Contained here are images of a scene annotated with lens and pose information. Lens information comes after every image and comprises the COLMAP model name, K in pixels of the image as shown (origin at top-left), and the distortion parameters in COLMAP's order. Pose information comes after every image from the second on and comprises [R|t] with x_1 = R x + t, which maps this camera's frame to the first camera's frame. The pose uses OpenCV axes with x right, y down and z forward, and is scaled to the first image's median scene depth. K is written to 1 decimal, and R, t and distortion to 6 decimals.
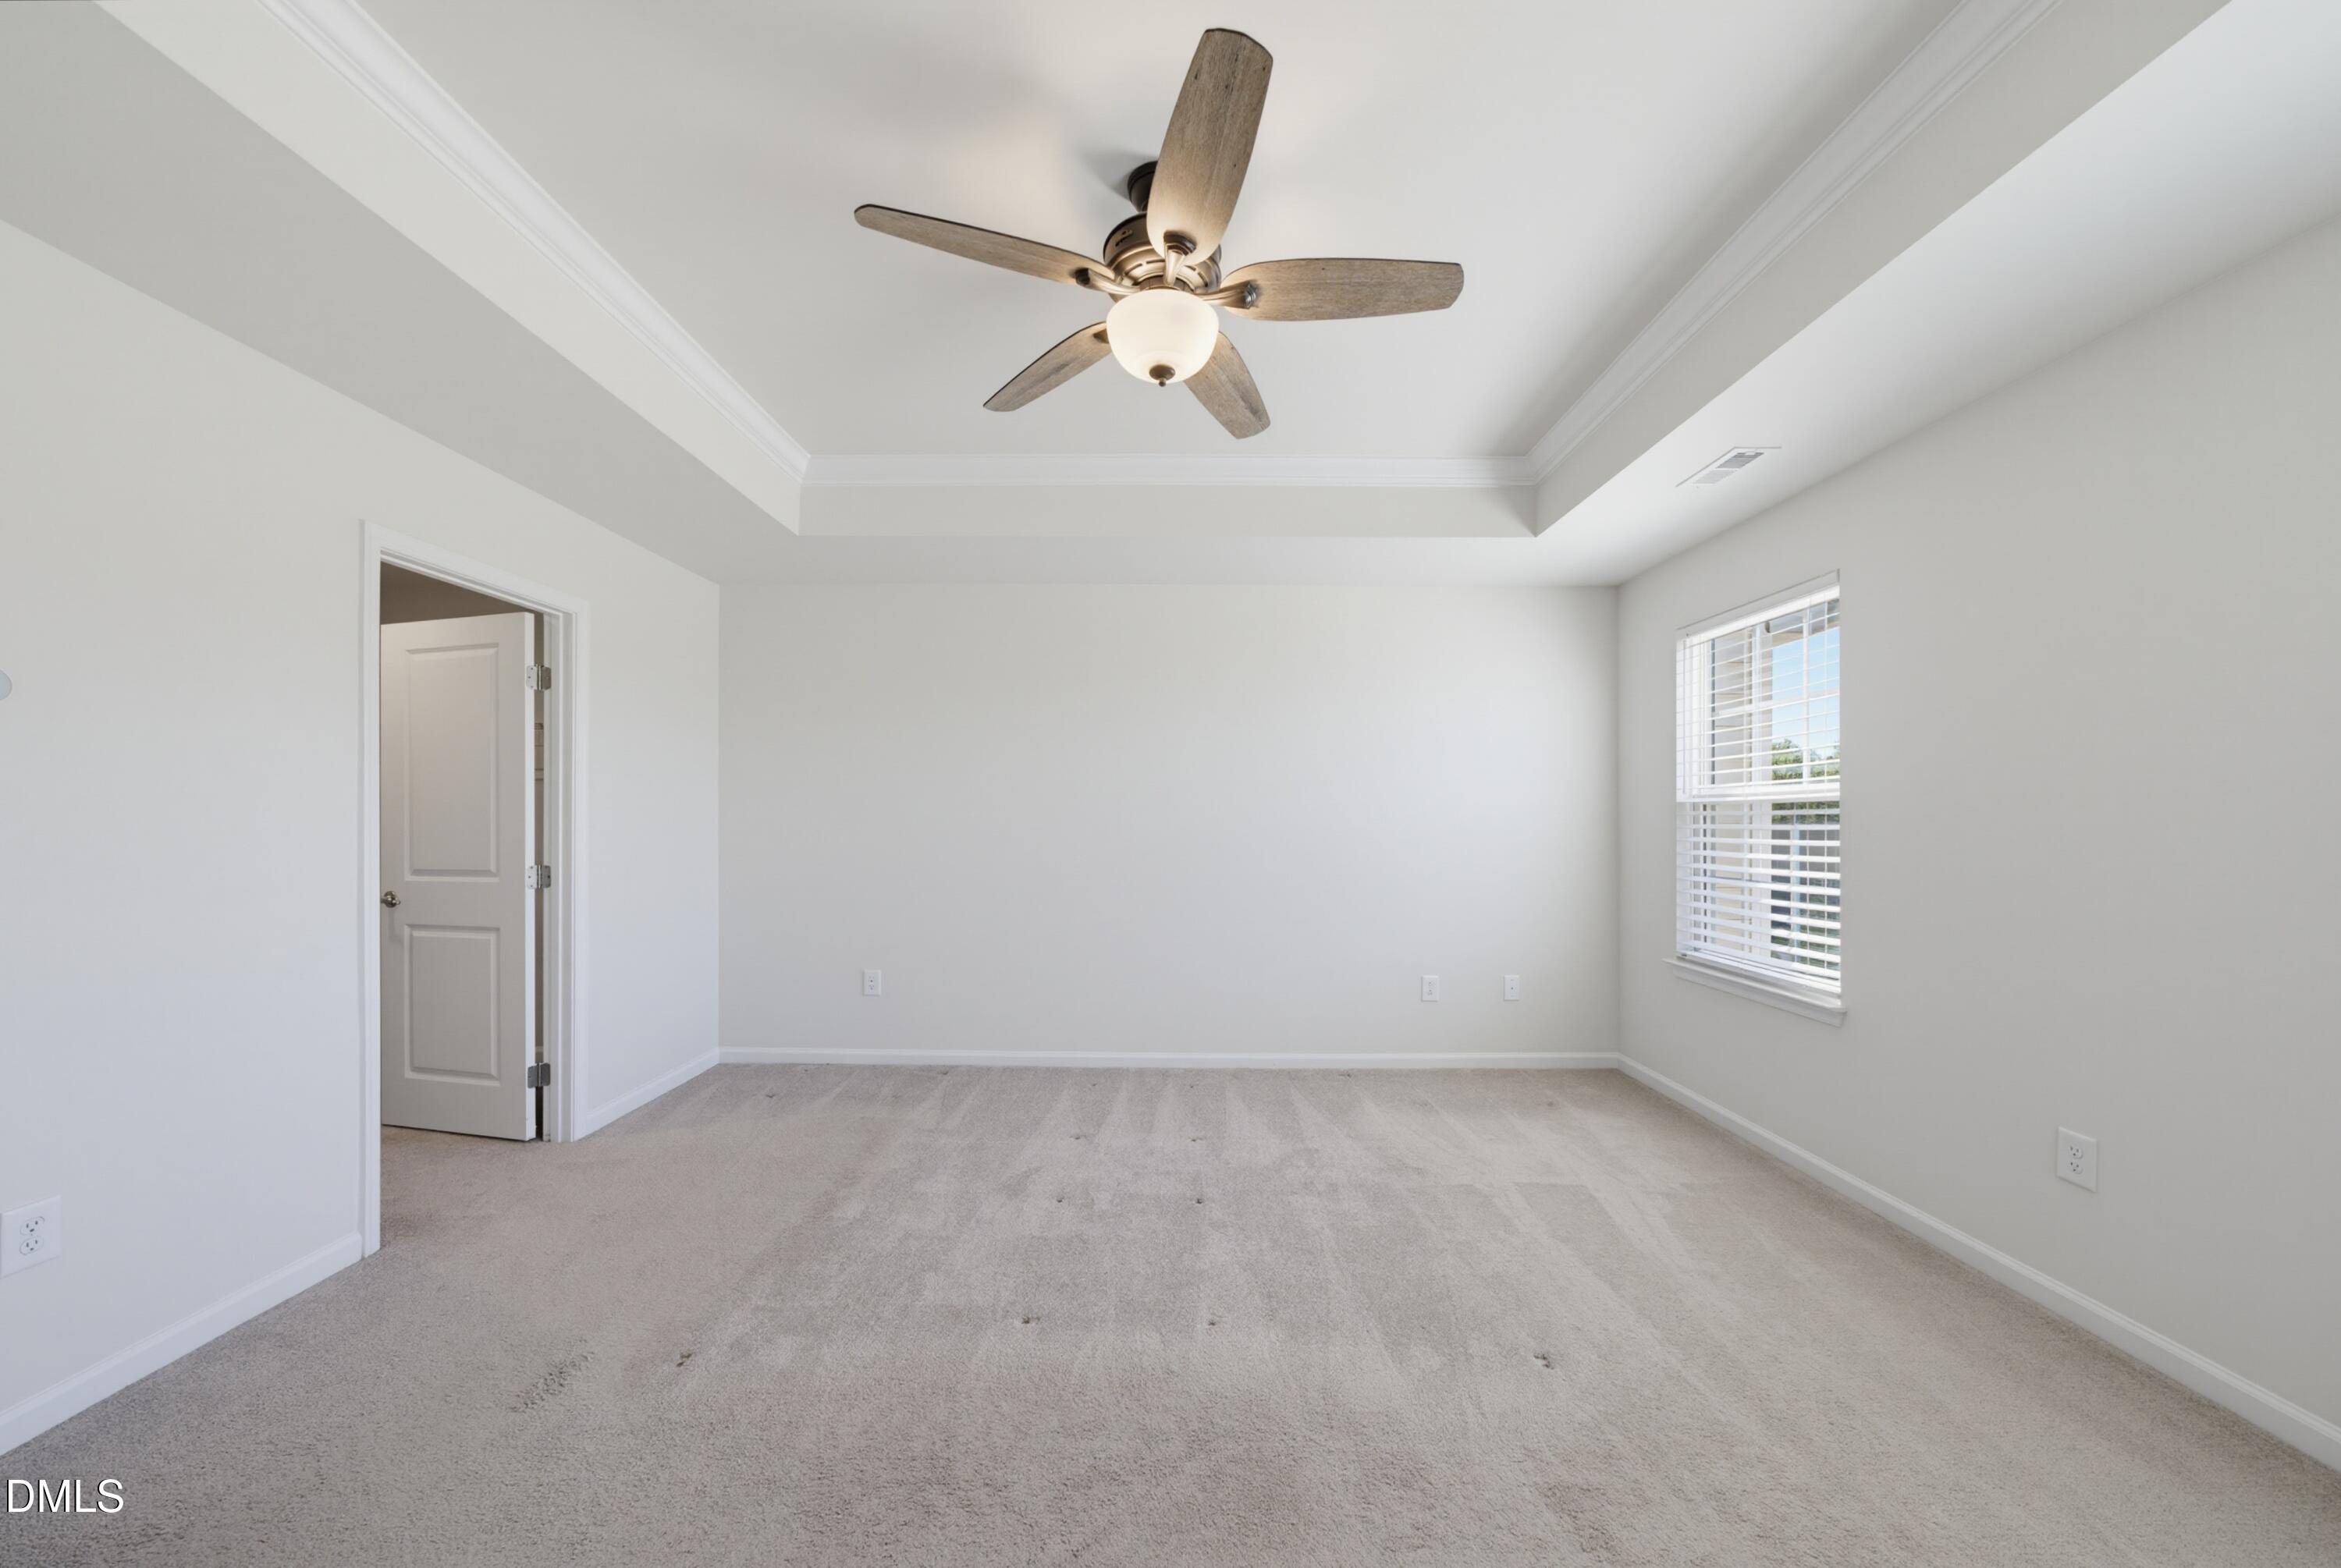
lens RADIAL K [[813.9, 0, 1182.3], [0, 813.9, 790.8], [0, 0, 1]] dist [-0.021252, 0.004514]
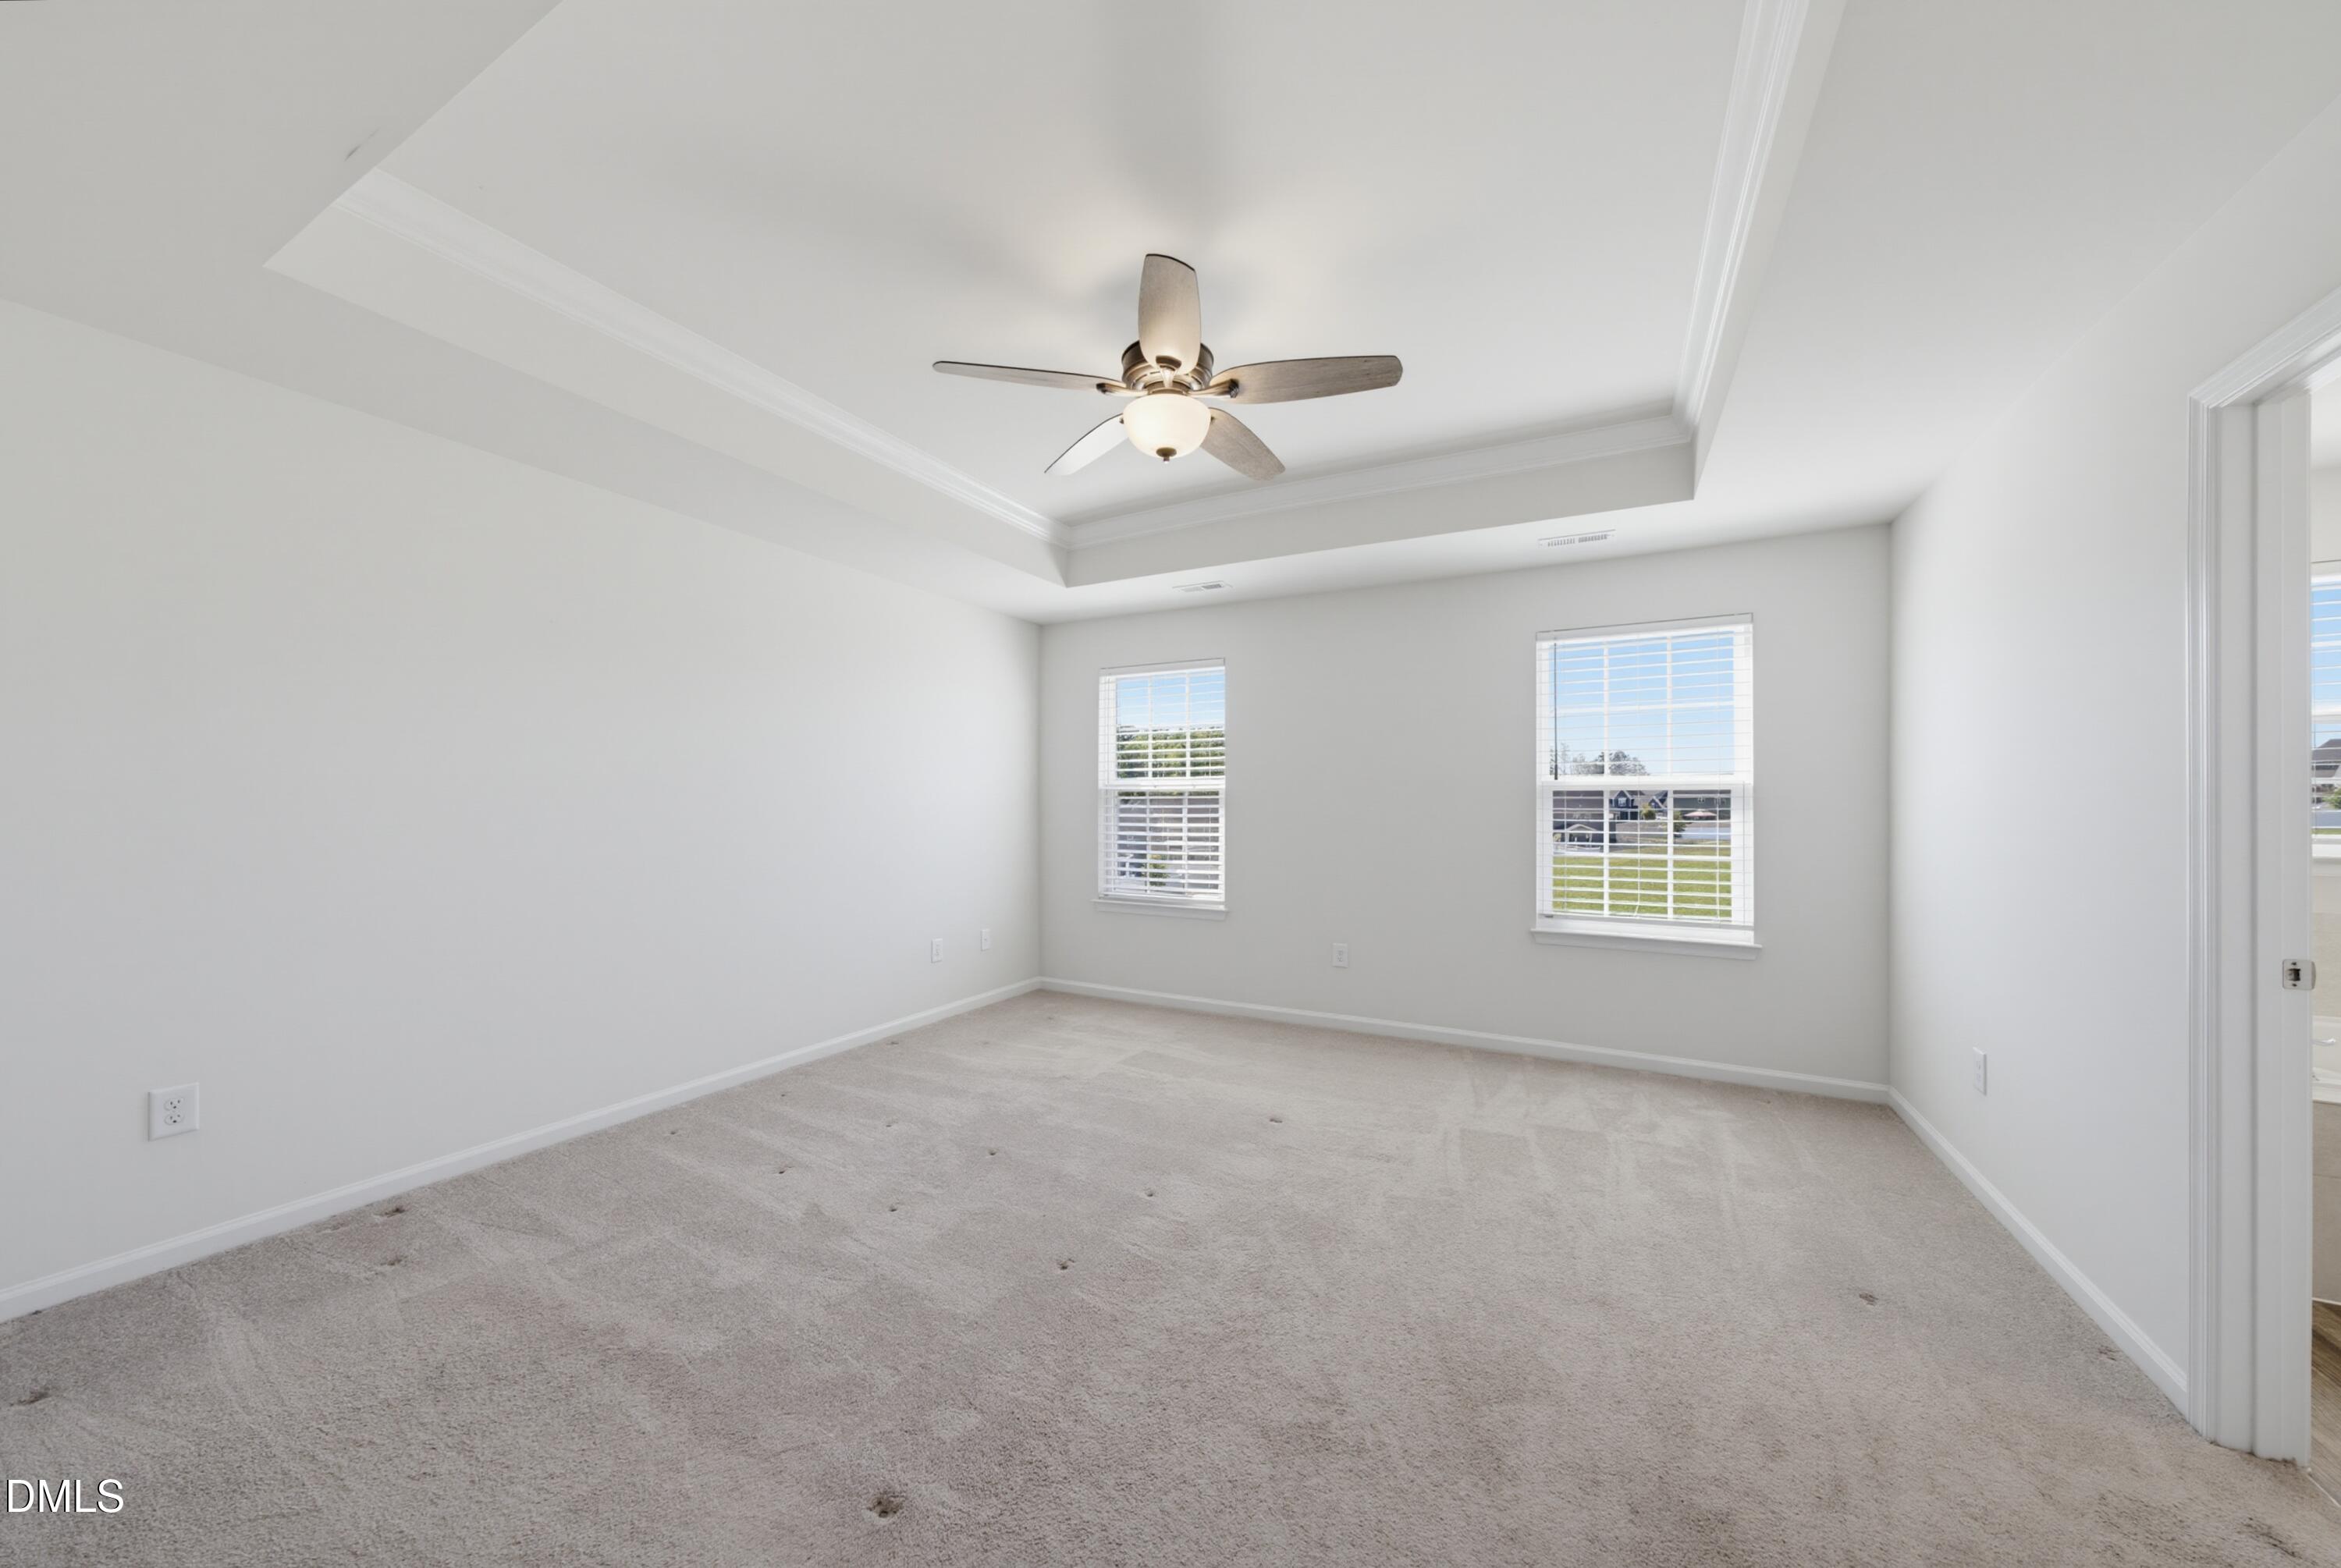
lens RADIAL K [[817.4, 0, 1171.7], [0, 817.4, 765.0], [0, 0, 1]] dist [-0.006964, 0.004746]
pose [[0.470006, 0.037819, 0.881853, -0.658066], [-0.035455, 0.999084, -0.023950, 0.001913], [-0.881951, -0.020009, 0.470916, 0.215653]]
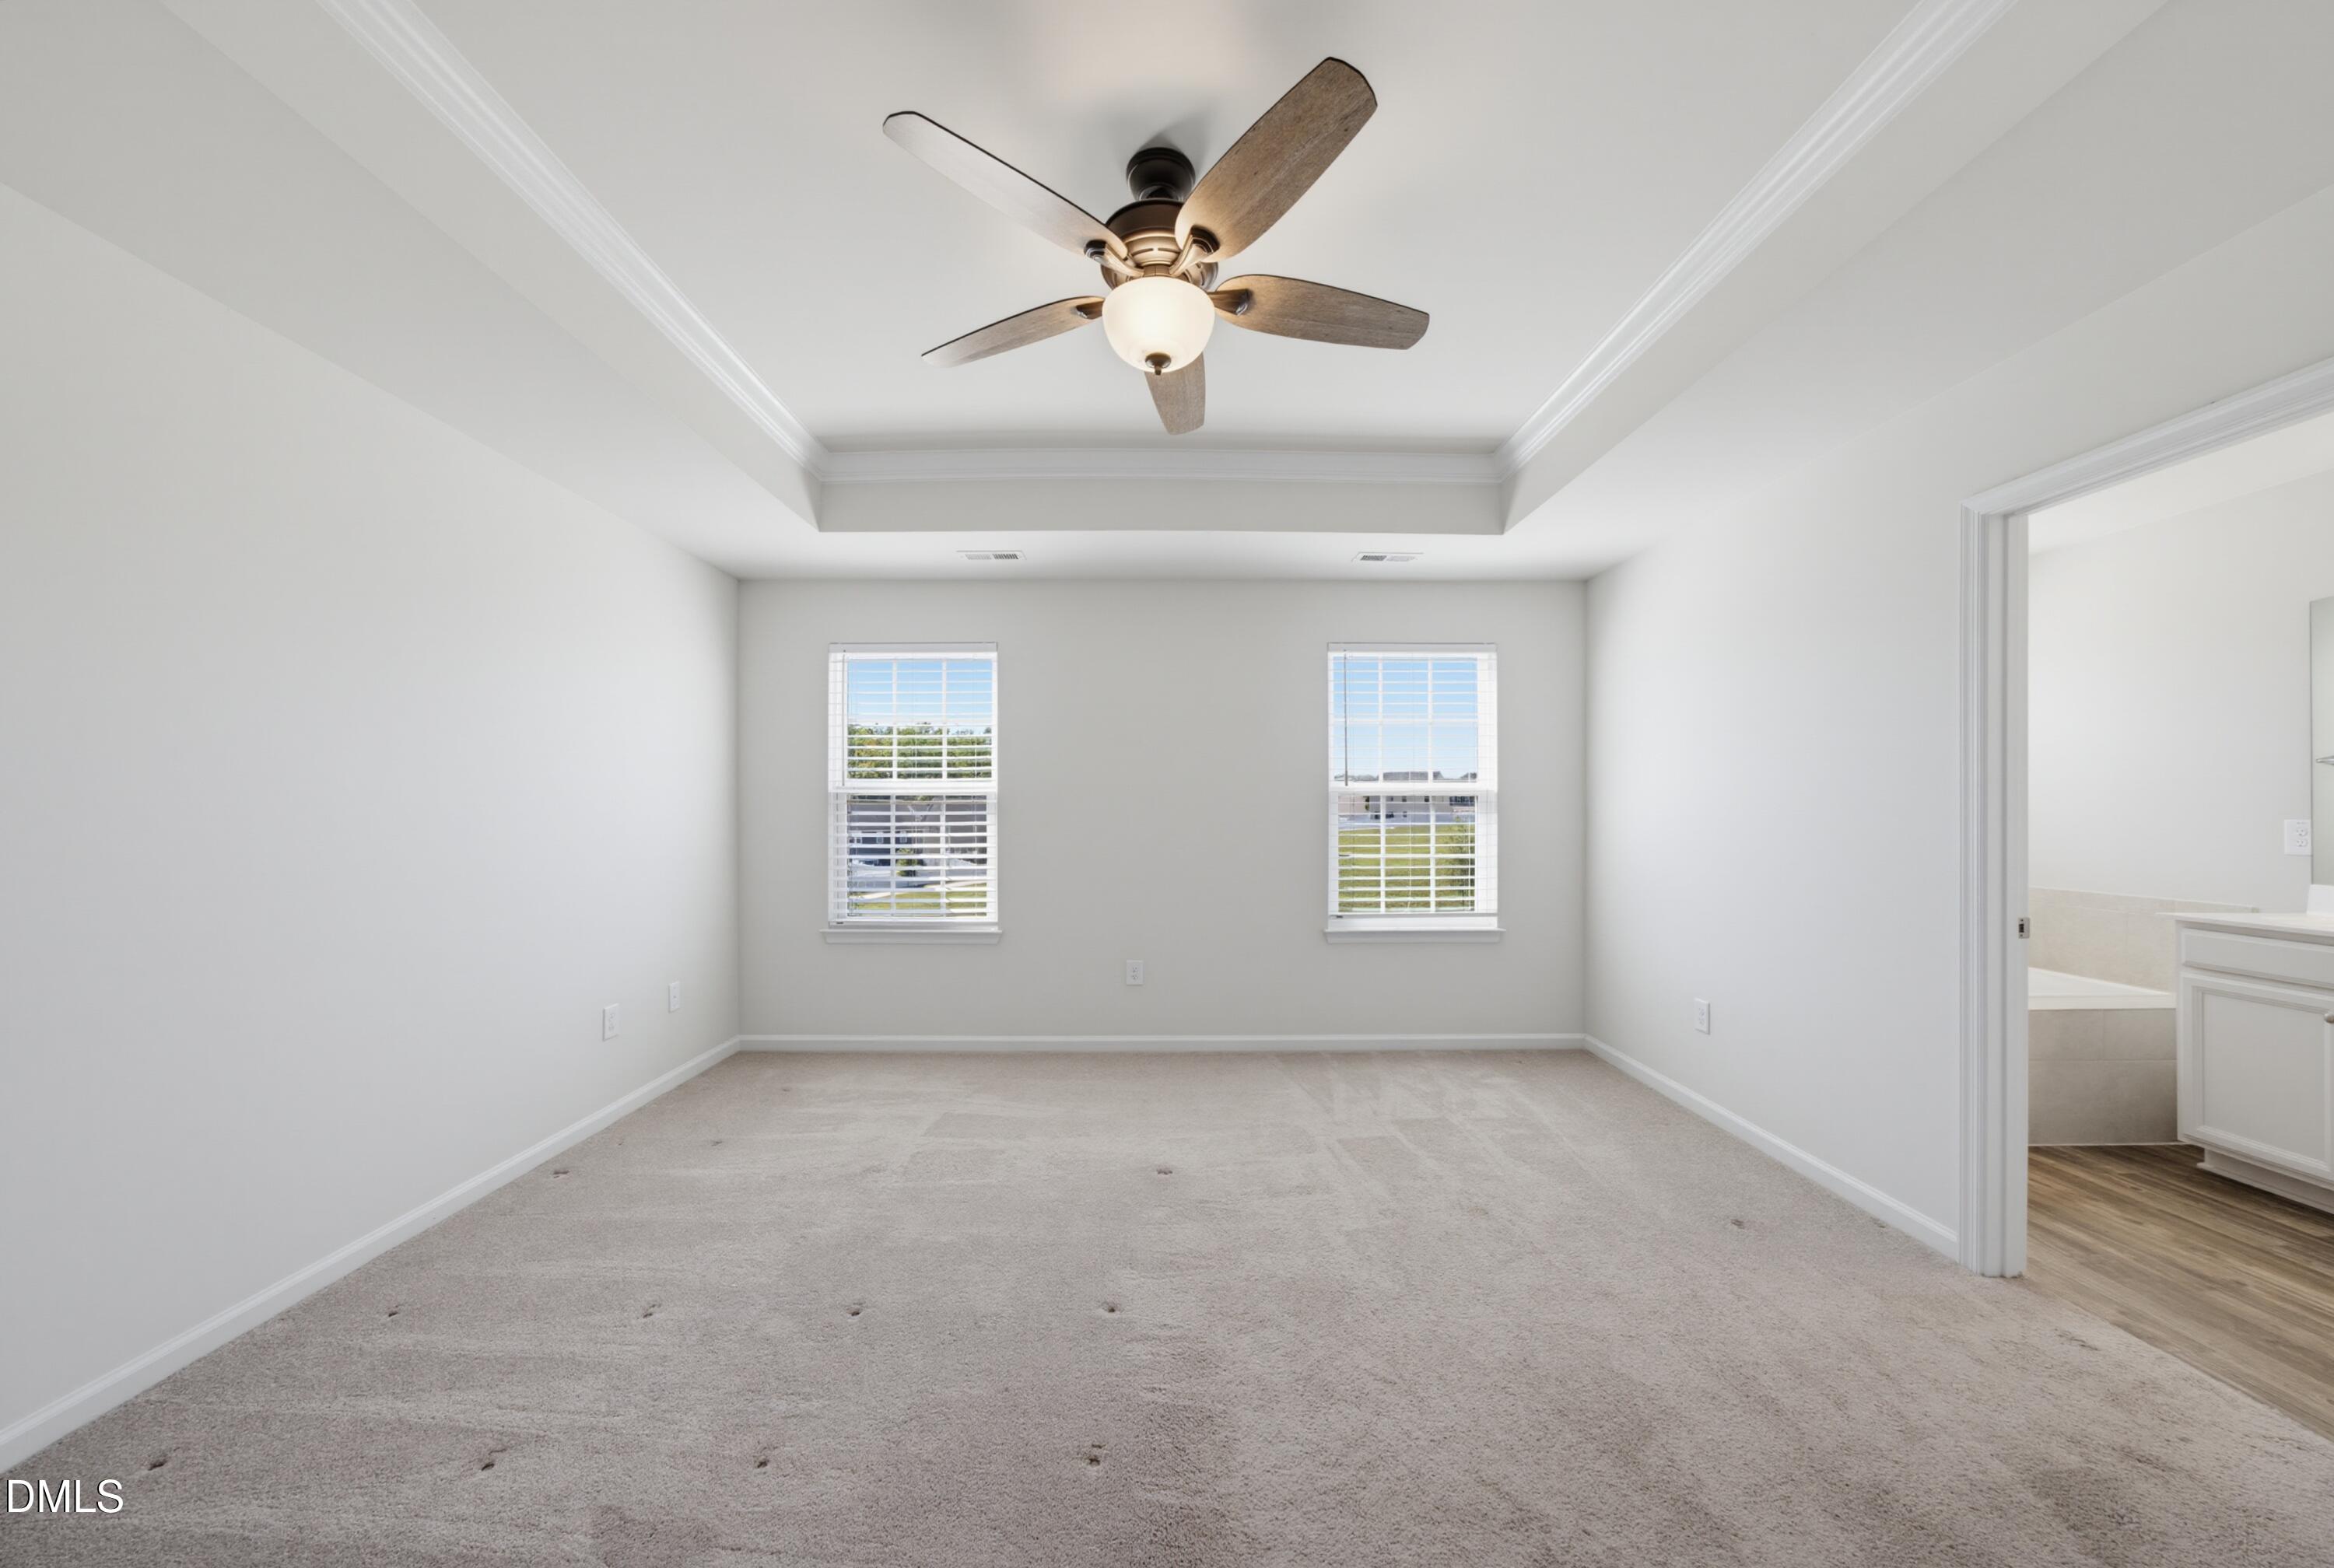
lens RADIAL K [[804.7, 0, 1167.0], [0, 804.7, 784.0], [0, 0, 1]] dist [-0.006189, 0.004688]
pose [[-0.009387, 0.027876, 0.999567, -0.576683], [-0.038359, 0.998866, -0.028217, 0.017244], [-0.999220, -0.038608, -0.008307, 0.563907]]
